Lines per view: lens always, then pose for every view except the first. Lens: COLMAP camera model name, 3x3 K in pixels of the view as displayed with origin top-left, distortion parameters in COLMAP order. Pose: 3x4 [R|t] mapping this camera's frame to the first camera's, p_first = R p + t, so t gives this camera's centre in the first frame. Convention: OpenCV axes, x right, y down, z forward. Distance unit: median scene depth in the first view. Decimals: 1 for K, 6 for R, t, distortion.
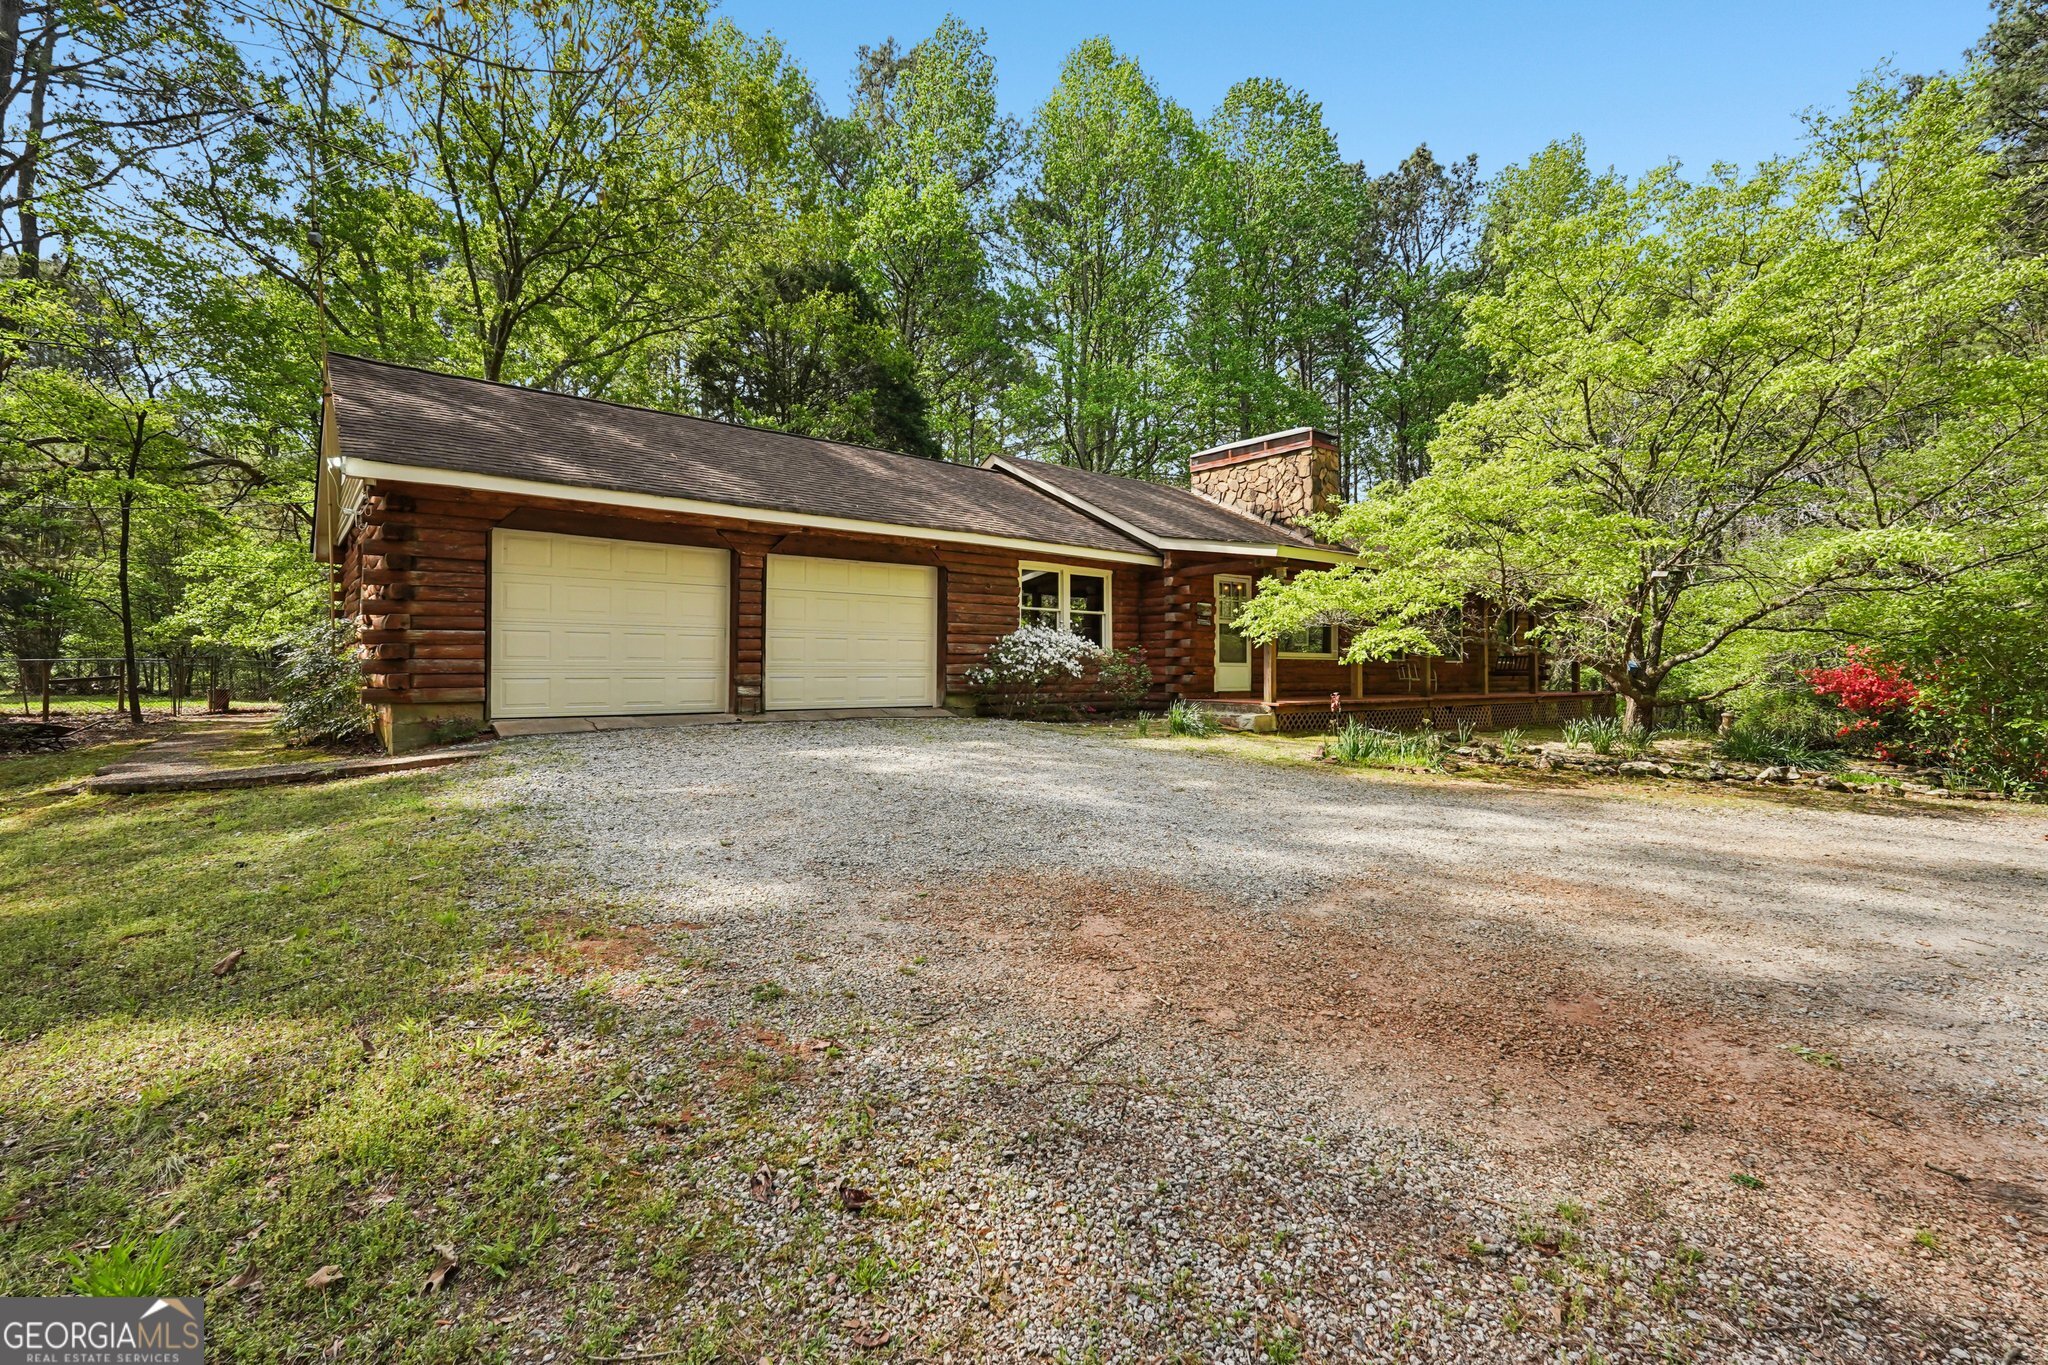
lens RADIAL K [[919.3, 0, 1027.5], [0, 919.3, 681.5], [0, 0, 1]] dist [-0.016834, 0.014153]
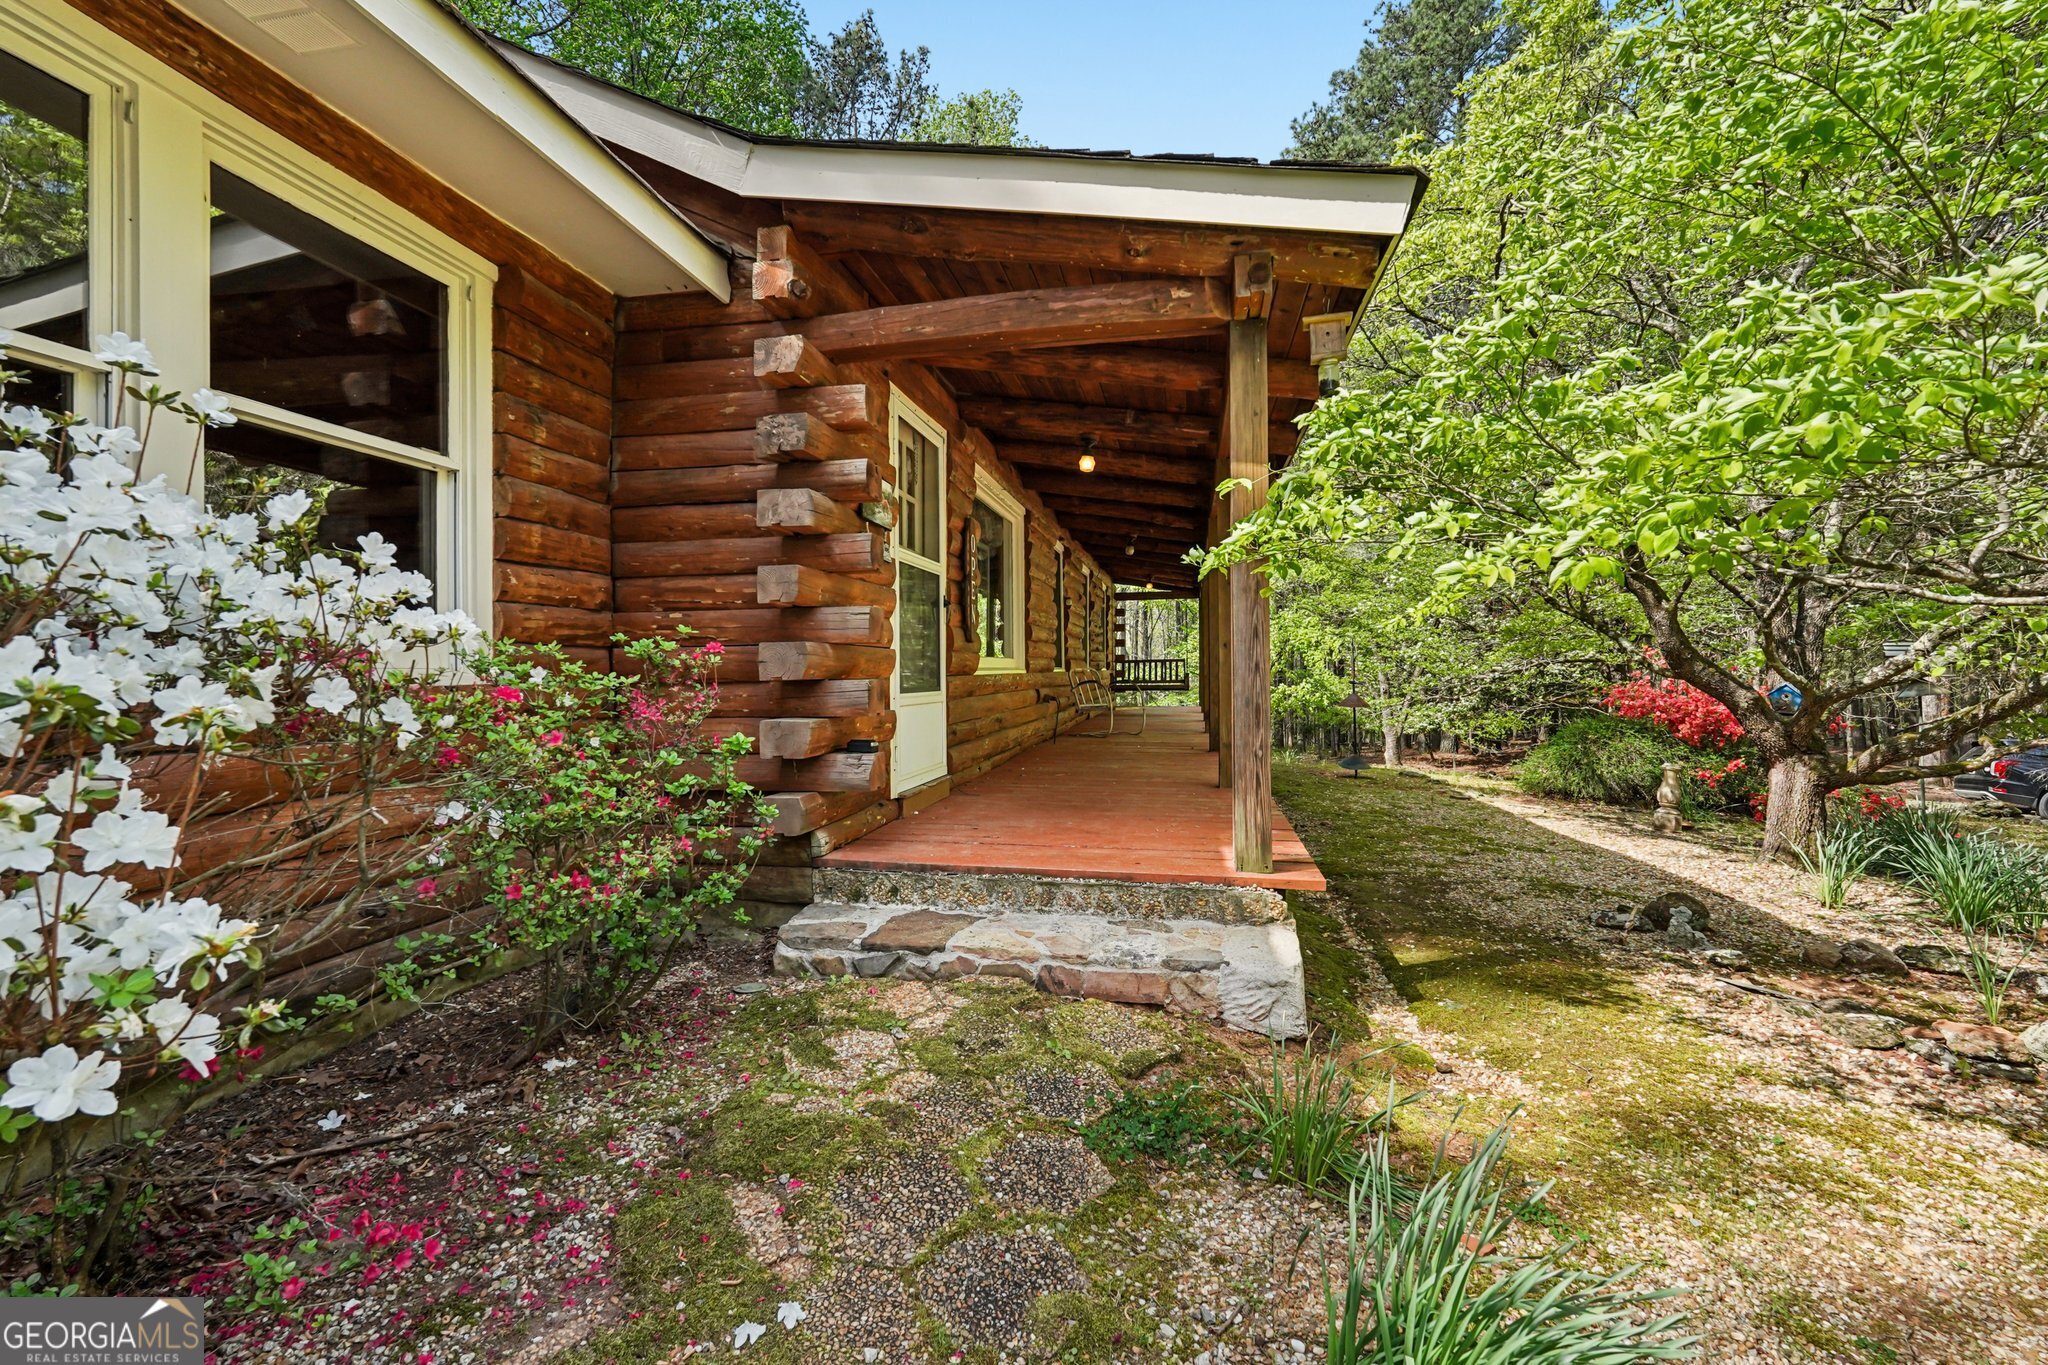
lens RADIAL K [[919.3, 0, 1027.5], [0, 919.3, 681.5], [0, 0, 1]] dist [-0.016834, 0.014153]
pose [[0.768238, -0.014491, 0.640001, 0.058183], [0.008978, 0.999889, 0.011863, -0.031394], [-0.640102, -0.003368, 0.768283, 0.864500]]
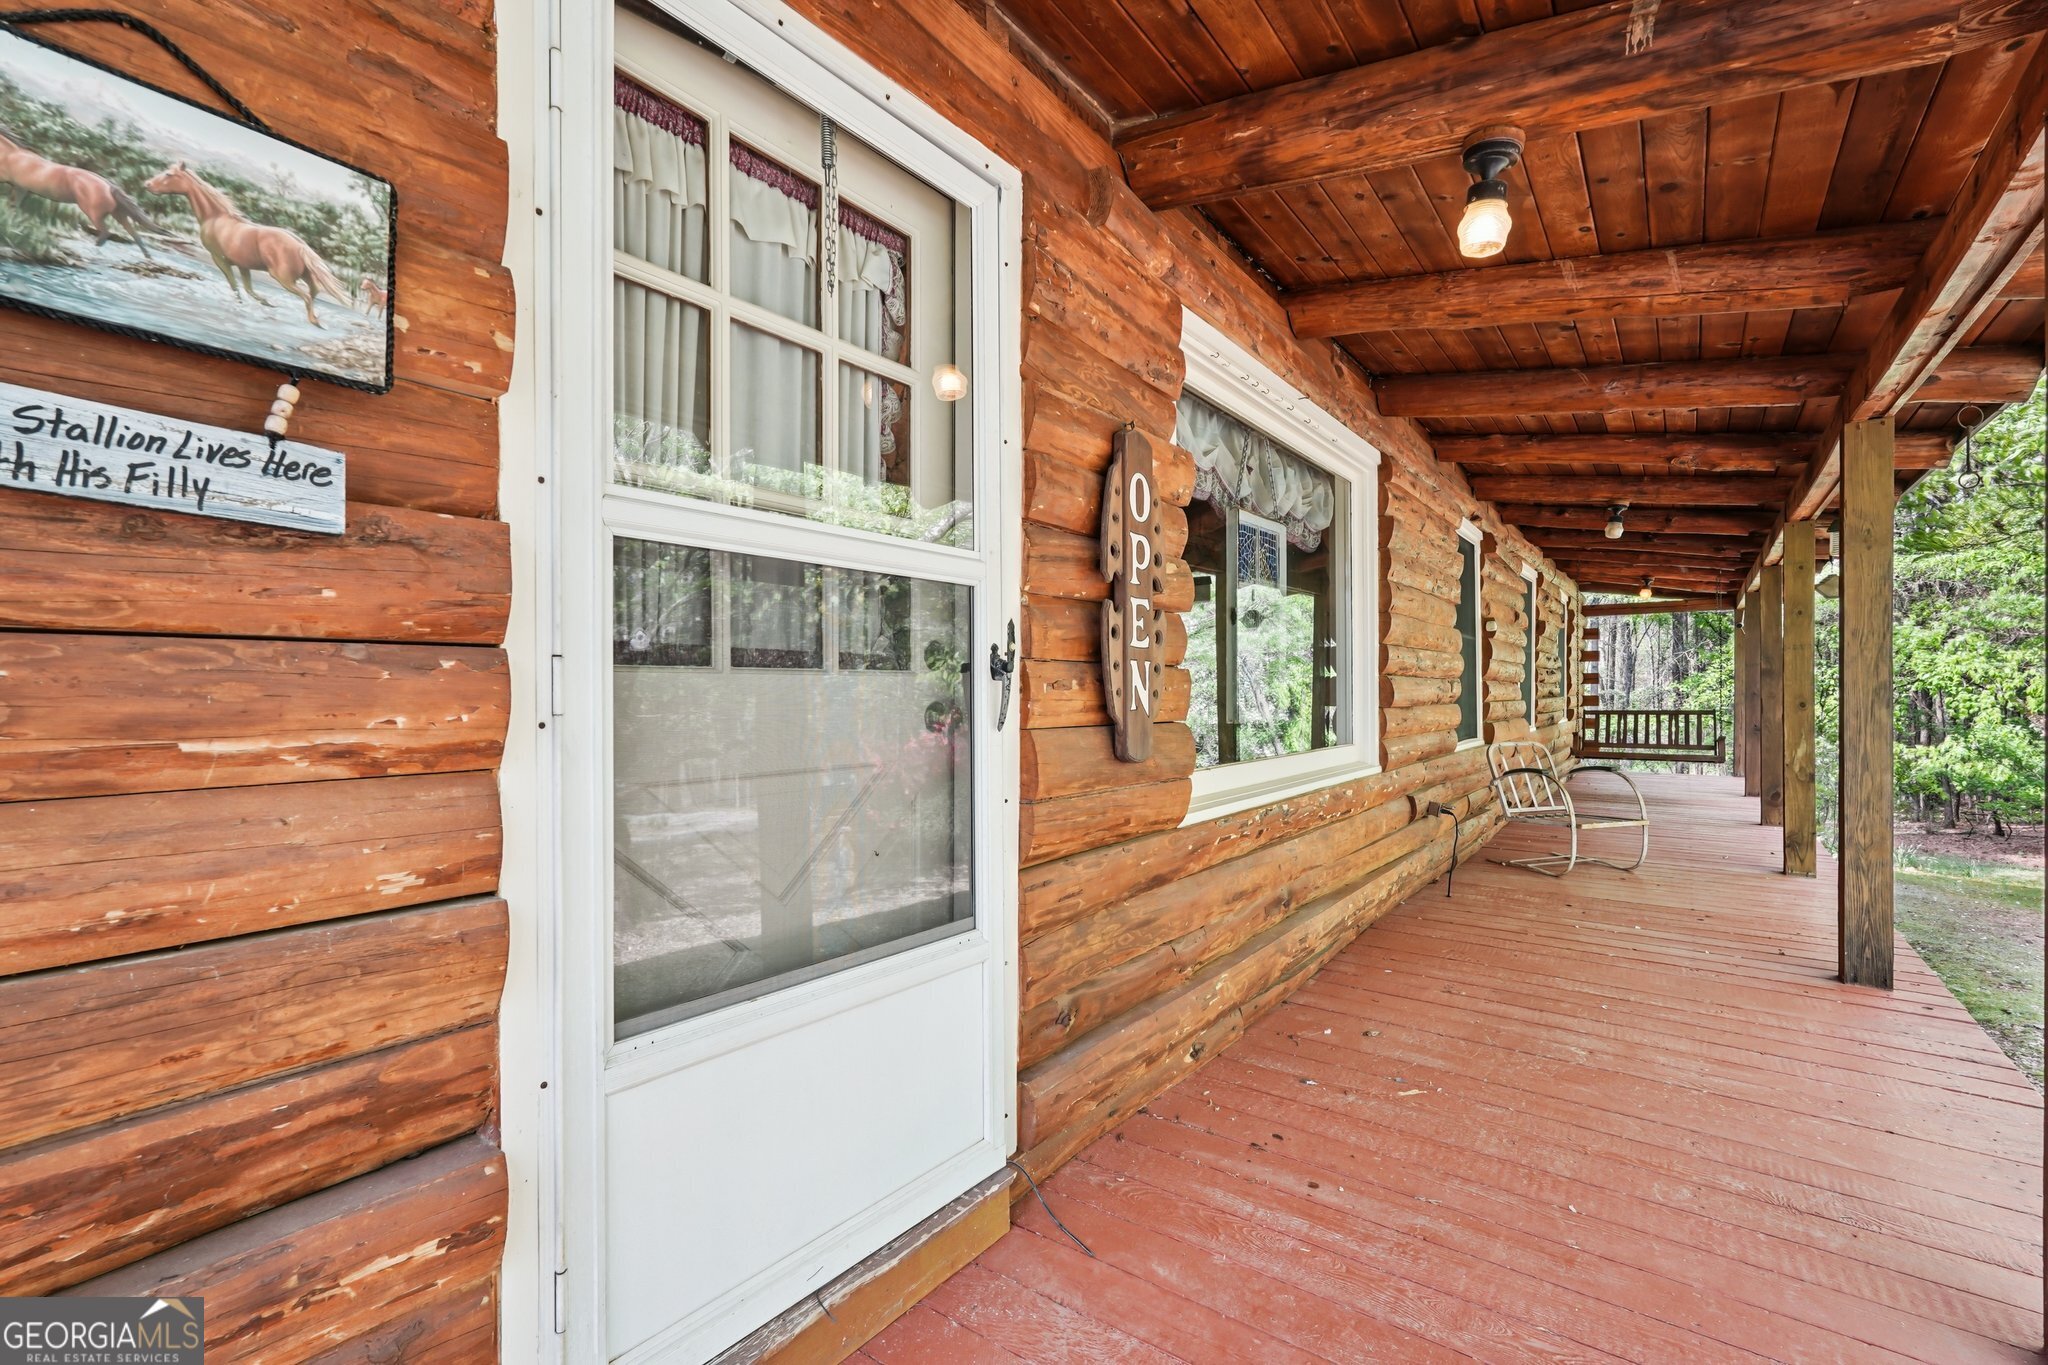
lens RADIAL K [[919.3, 0, 1027.5], [0, 919.3, 681.5], [0, 0, 1]] dist [-0.016834, 0.014153]
pose [[0.970172, 0.002748, 0.242402, 0.258749], [-0.000058, 0.999938, -0.011105, -0.057463], [-0.242417, 0.010760, 0.970112, 1.063197]]
